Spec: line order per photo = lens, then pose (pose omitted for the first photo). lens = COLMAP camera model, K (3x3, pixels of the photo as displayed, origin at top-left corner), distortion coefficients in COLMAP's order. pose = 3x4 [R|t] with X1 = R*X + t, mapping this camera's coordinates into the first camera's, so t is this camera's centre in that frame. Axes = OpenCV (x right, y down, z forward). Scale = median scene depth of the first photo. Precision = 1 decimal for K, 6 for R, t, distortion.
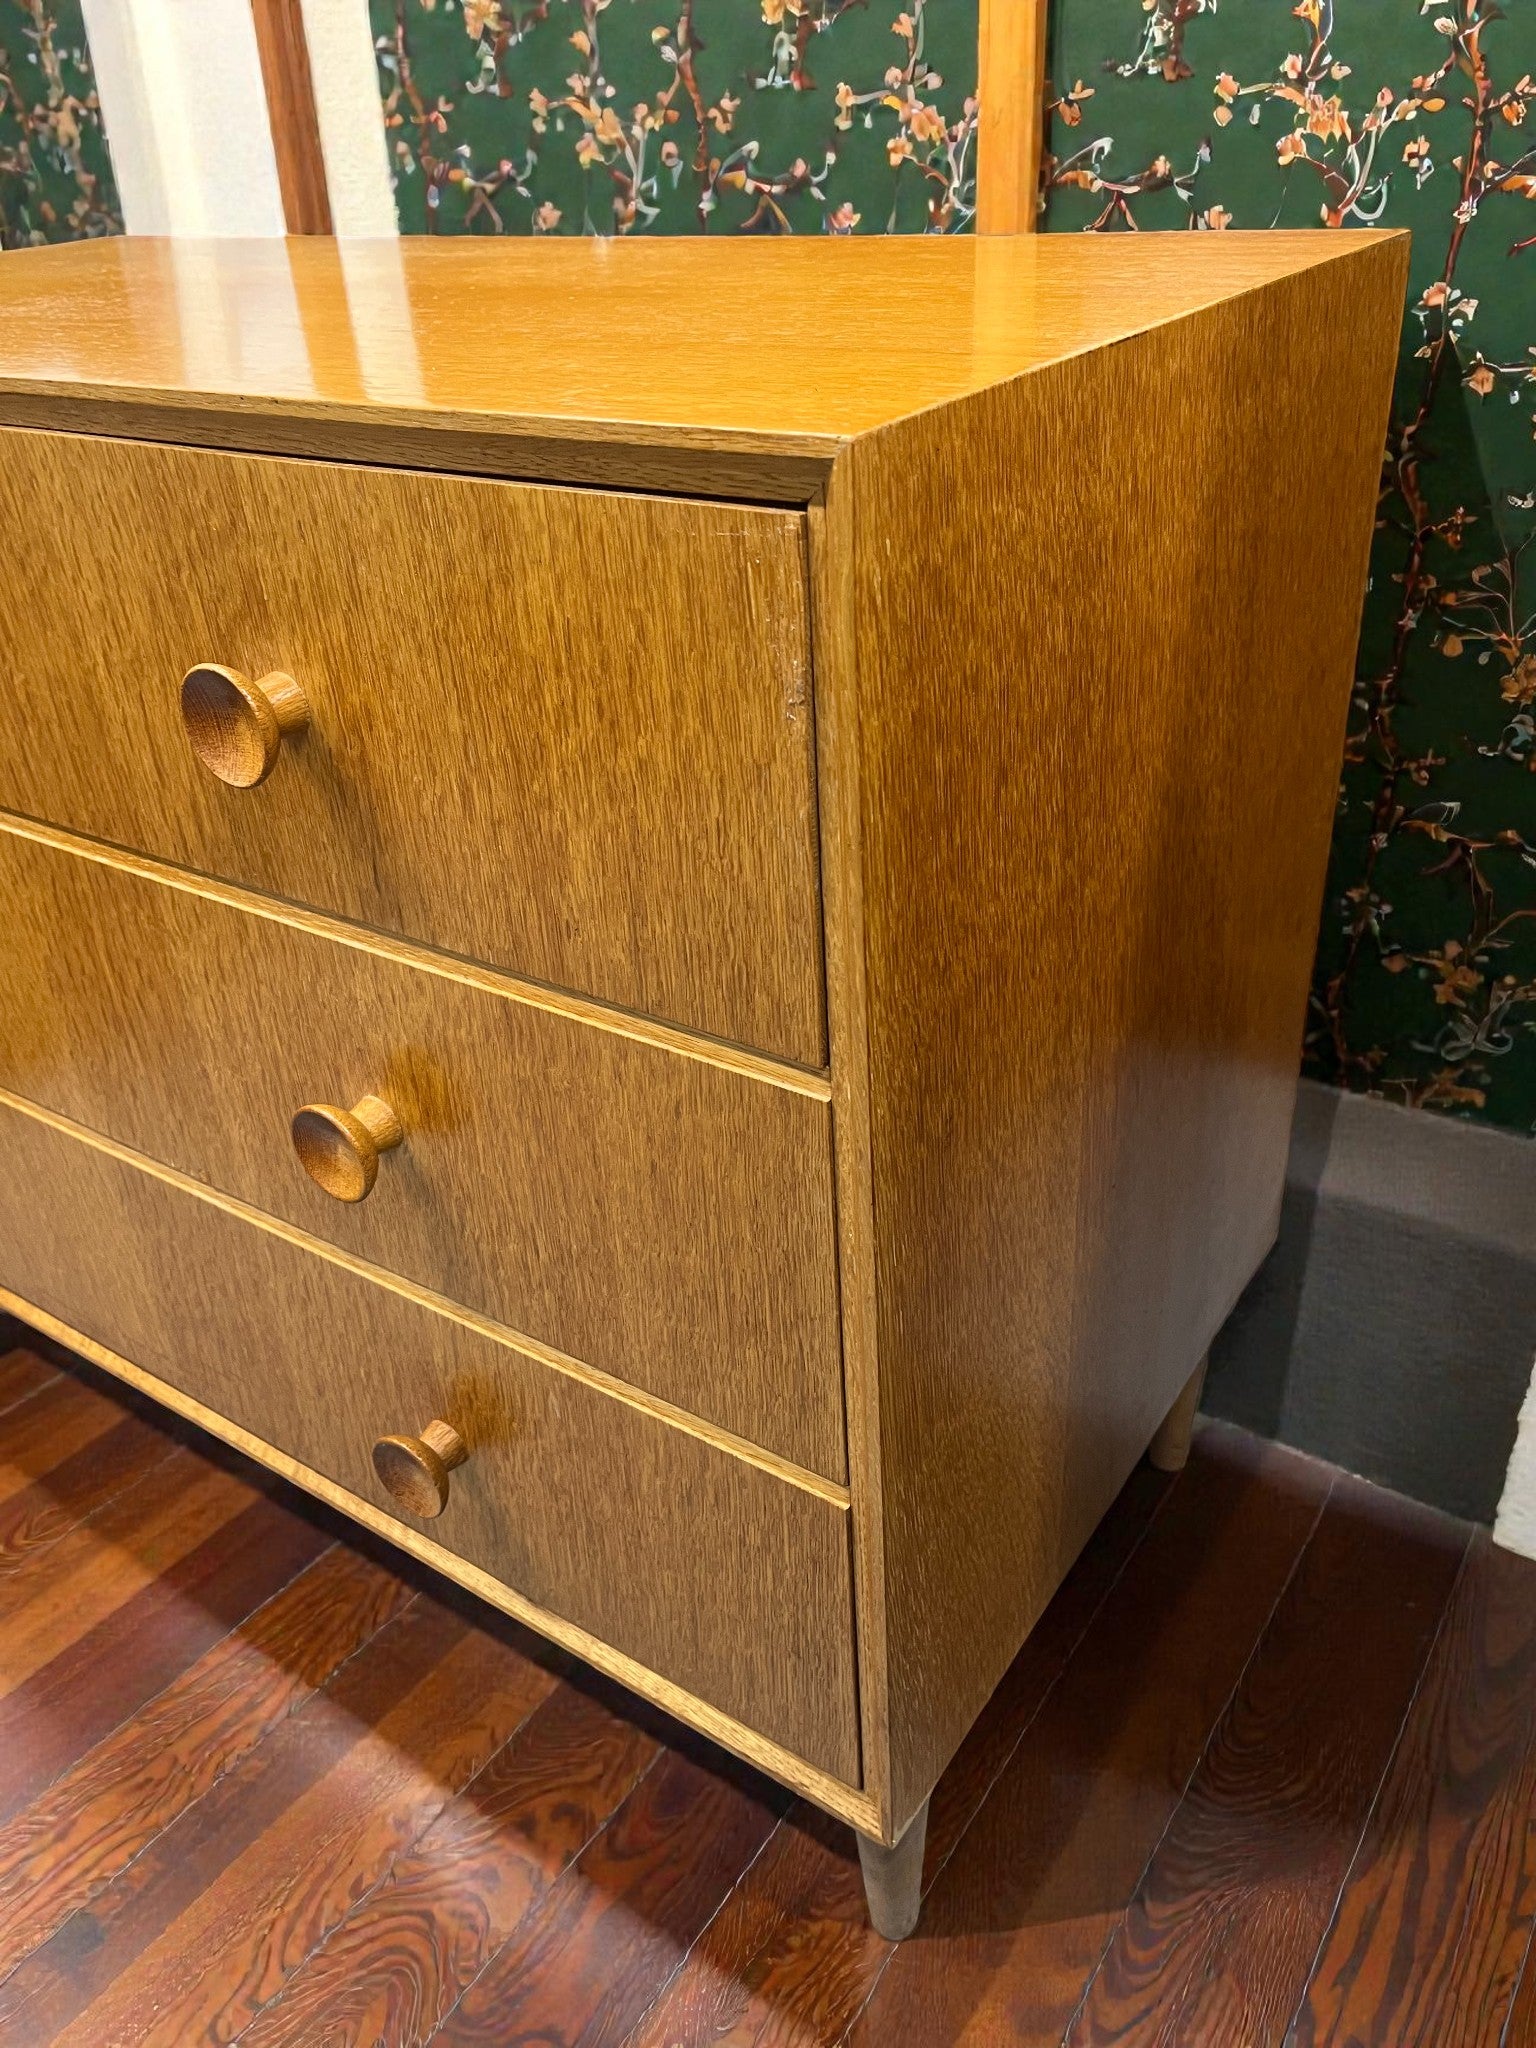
lens RADIAL K [[1553.8, 0, 772.6], [0, 1553.8, 995.5], [0, 0, 1]] dist [0.010895, 0.002206]
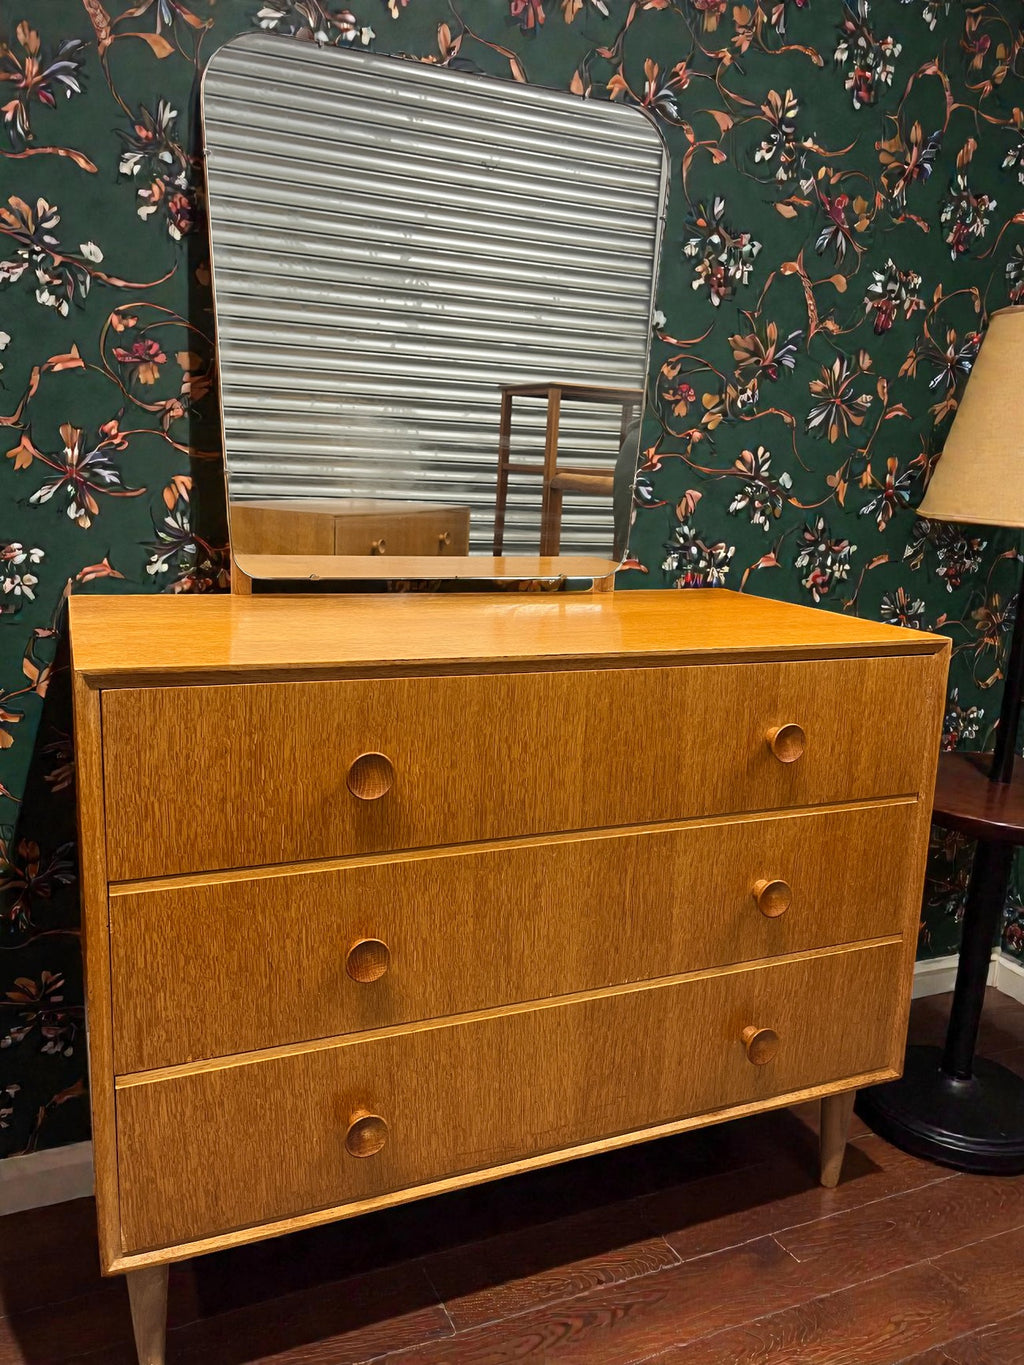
lens RADIAL K [[1039.2, 0, 519.9], [0, 1039.2, 675.7], [0, 0, 1]] dist [0.058150, -0.070468]
pose [[0.532083, -0.093353, 0.841530, -2.547678], [0.366525, 0.921346, -0.129539, -0.236261], [-0.763248, 0.377367, 0.524449, 0.259854]]
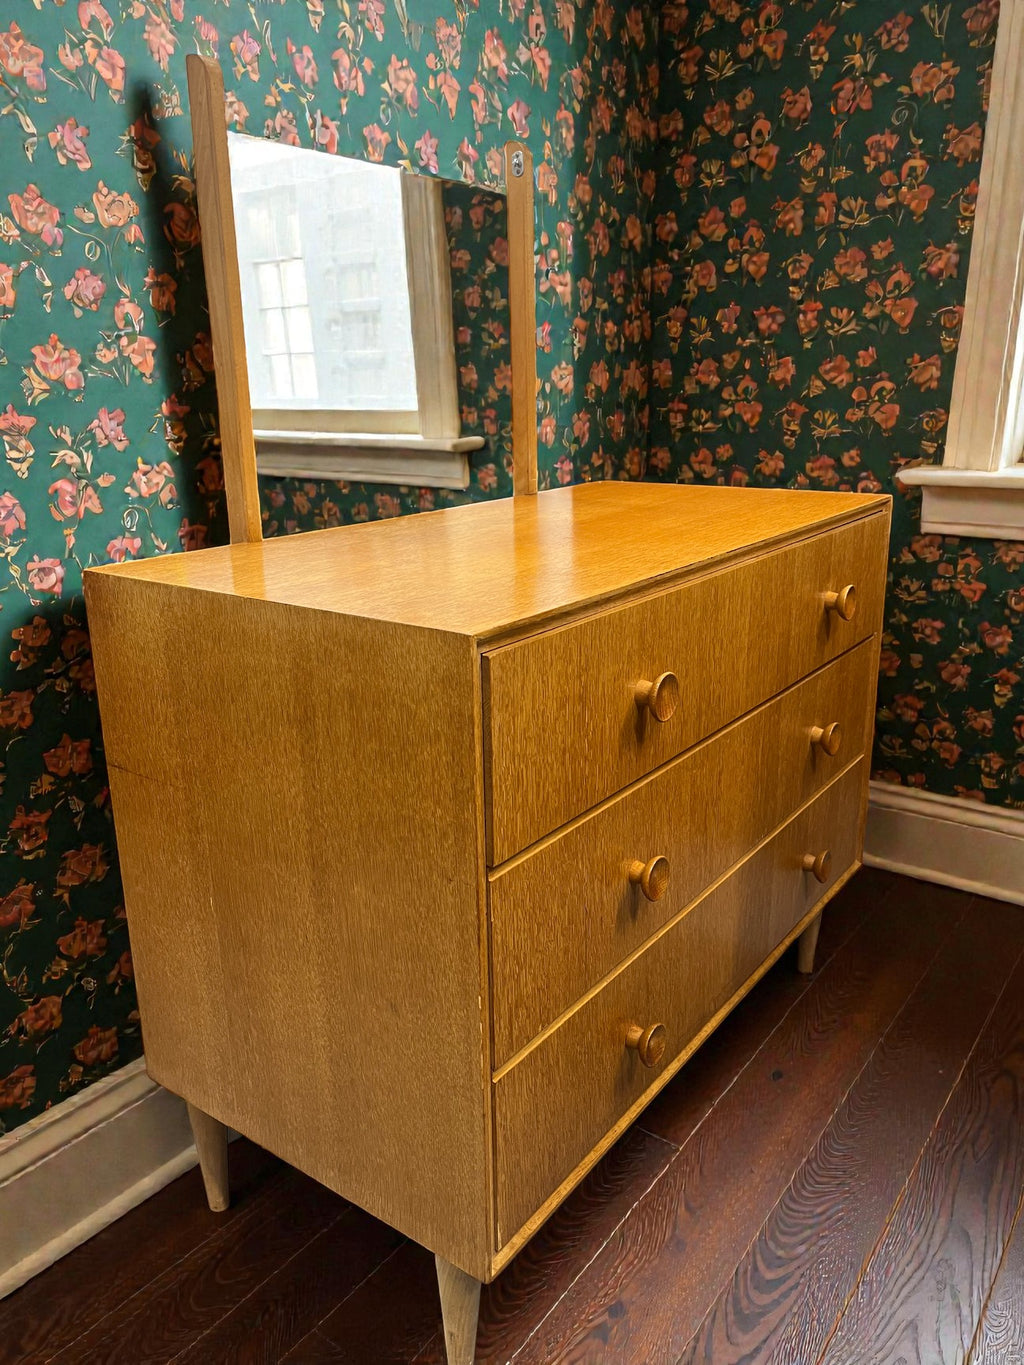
lens RADIAL K [[1028.7, 0, 519.1], [0, 1028.7, 684.8], [0, 0, 1]] dist [0.132727, -0.184448]
pose [[0.025050, -0.236089, 0.971408, -2.917164], [0.517584, 0.834397, 0.189443, -0.909953], [-0.855266, 0.498040, 0.143098, 1.462925]]
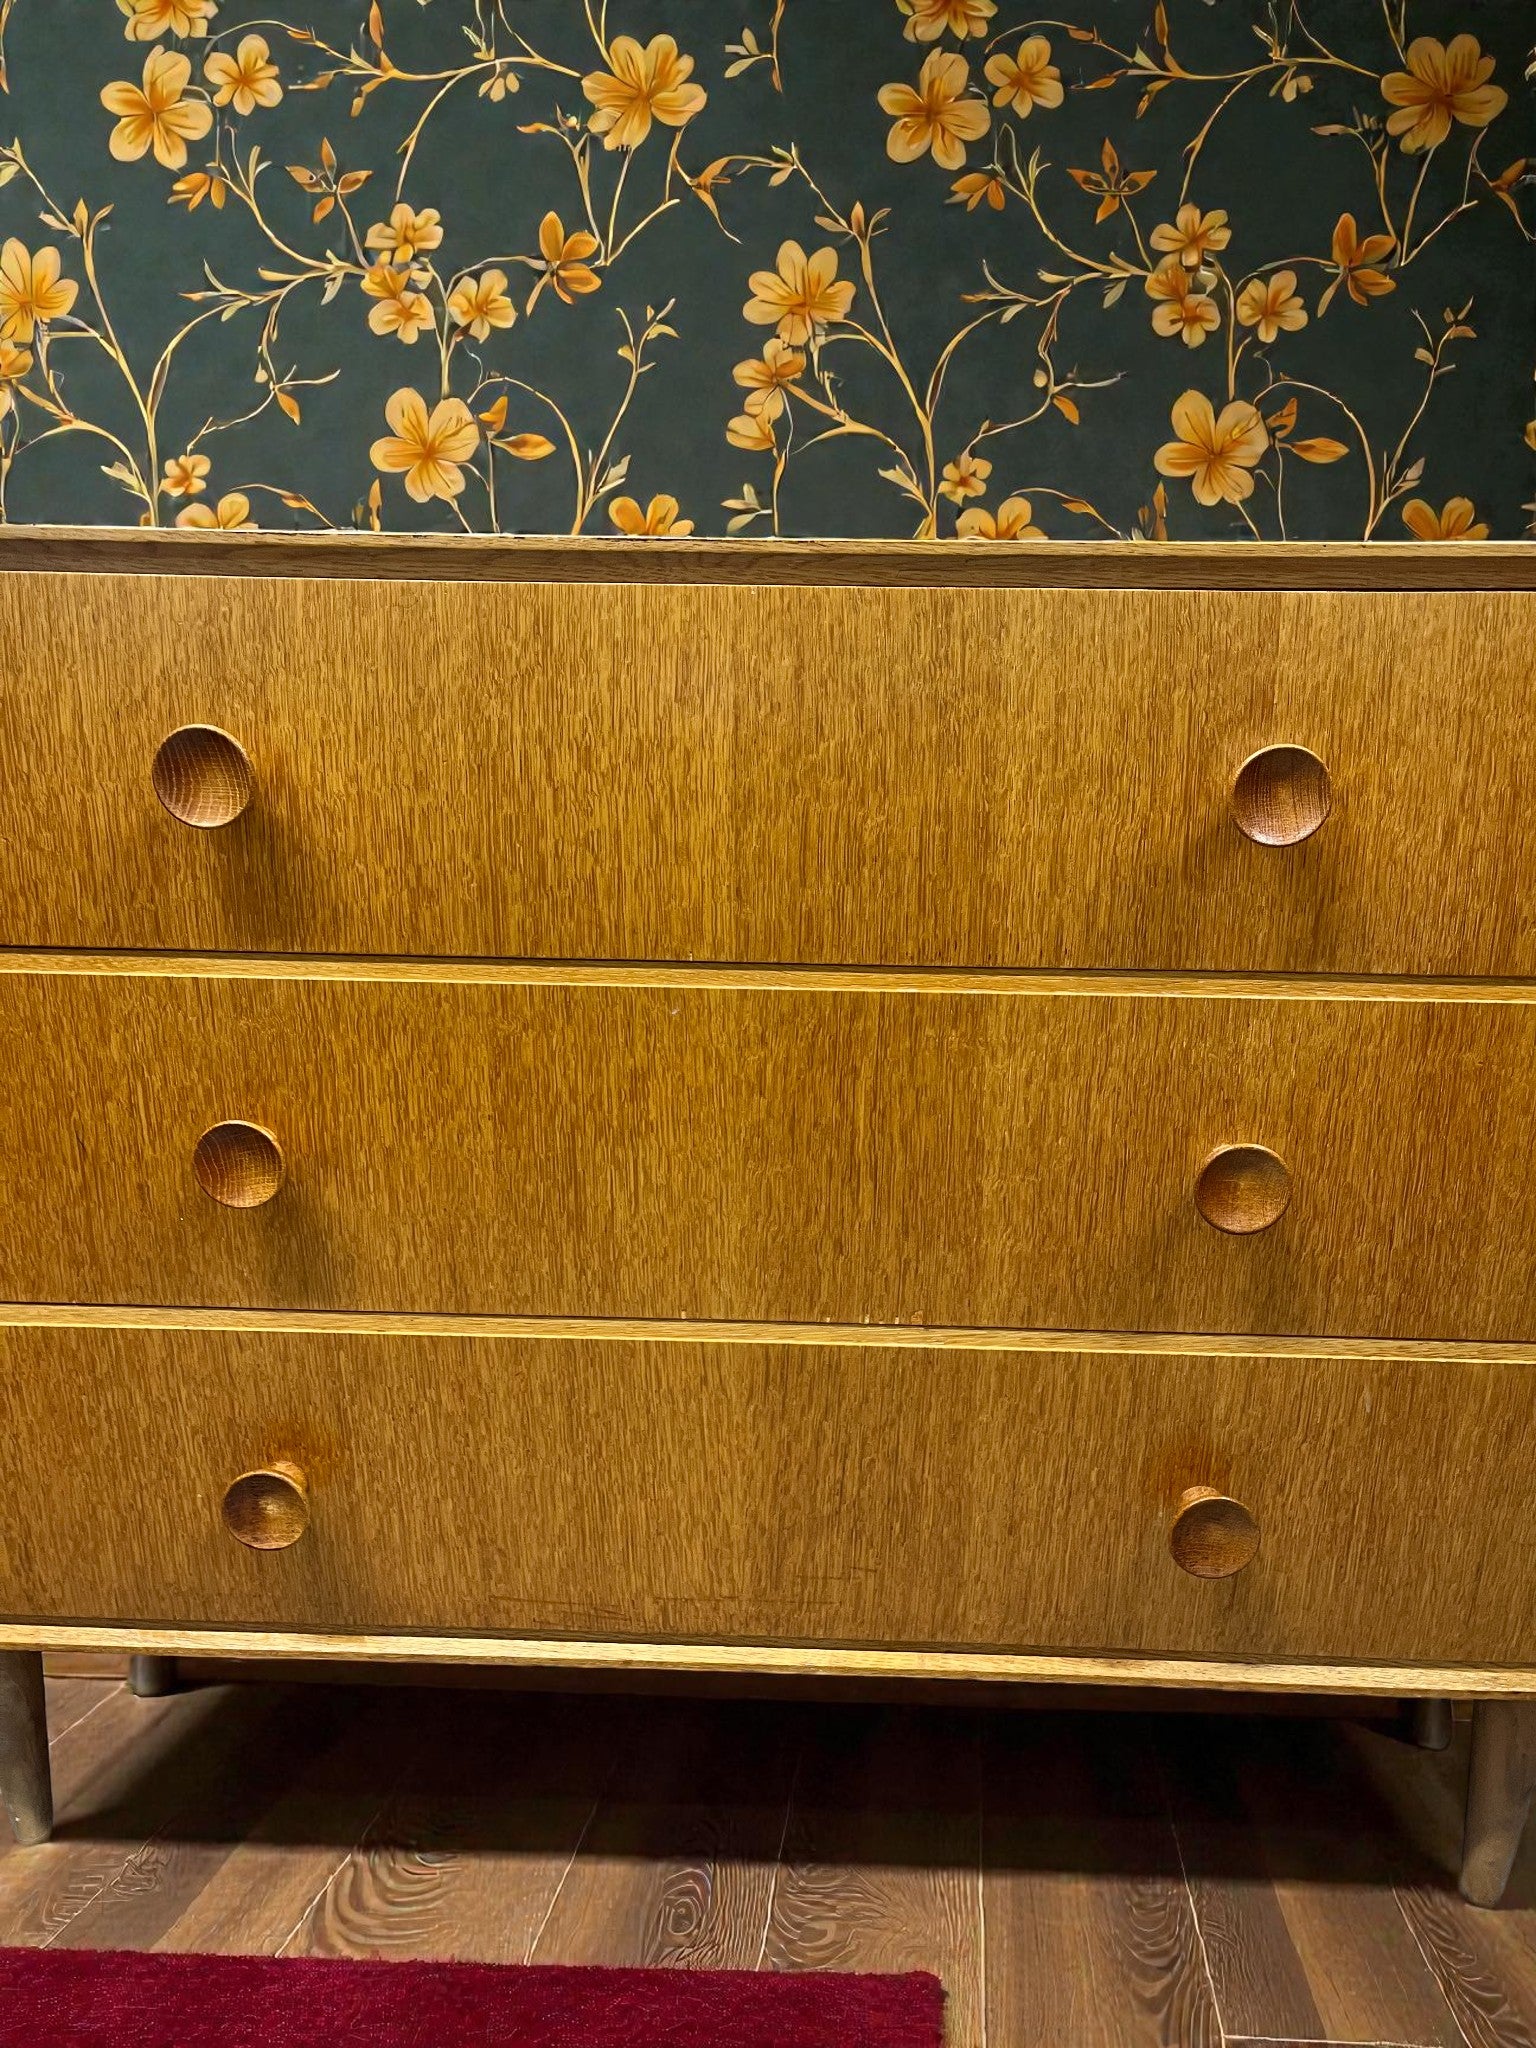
lens RADIAL K [[1559.2, 0, 779.8], [0, 1559.2, 1013.7], [0, 0, 1]] dist [0.058150, -0.070468]
pose [[0.845284, -0.082142, 0.527966, -1.438797], [0.220374, 0.953751, -0.204436, 0.171728], [-0.486755, 0.289157, 0.824292, 0.215595]]
